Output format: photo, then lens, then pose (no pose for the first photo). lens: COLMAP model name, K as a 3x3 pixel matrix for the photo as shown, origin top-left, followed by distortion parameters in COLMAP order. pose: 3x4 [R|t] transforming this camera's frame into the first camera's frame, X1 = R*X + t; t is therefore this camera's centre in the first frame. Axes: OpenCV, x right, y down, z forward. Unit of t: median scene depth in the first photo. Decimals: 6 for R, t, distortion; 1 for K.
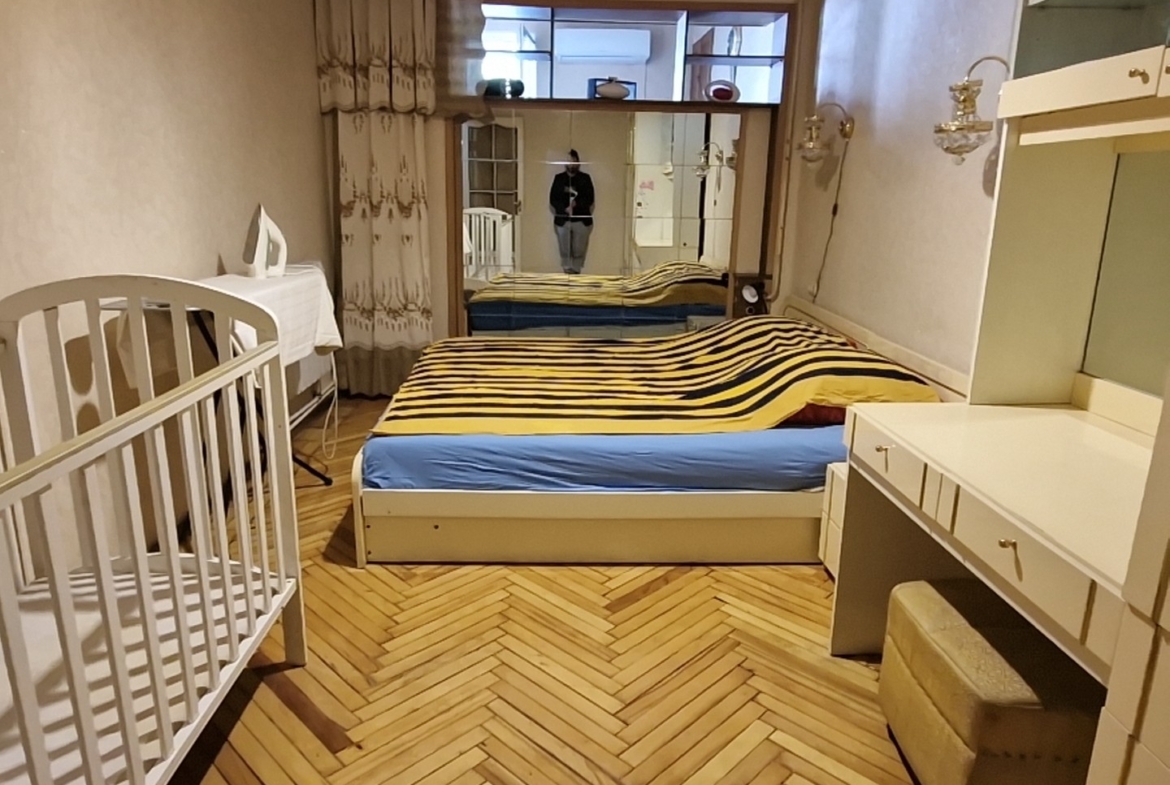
lens RADIAL K [[744.9, 0, 617.8], [0, 744.9, 391.5], [0, 0, 1]] dist [0.004625, -0.003716]
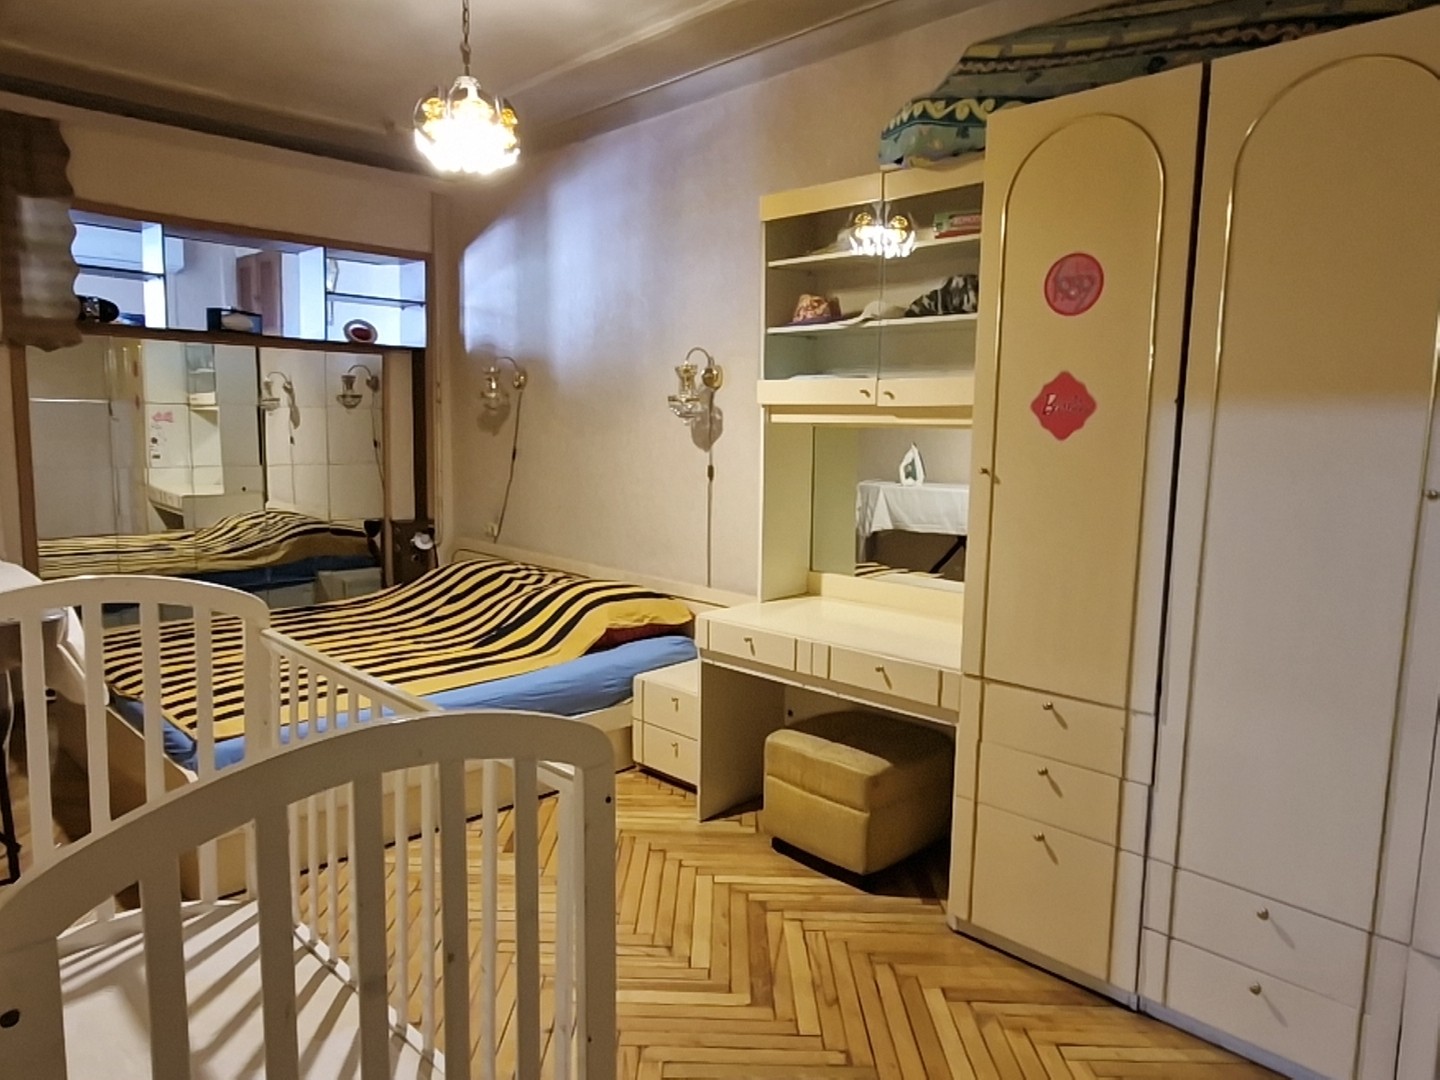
lens RADIAL K [[855.8, 0, 723.0], [0, 855.8, 540.3], [0, 0, 1]] dist [-0.004174, 0.000061]
pose [[0.749789, -0.089196, 0.655638, -0.305546], [0.164351, 0.984925, -0.053958, -0.011122], [-0.640941, 0.148211, 0.753145, -0.082026]]
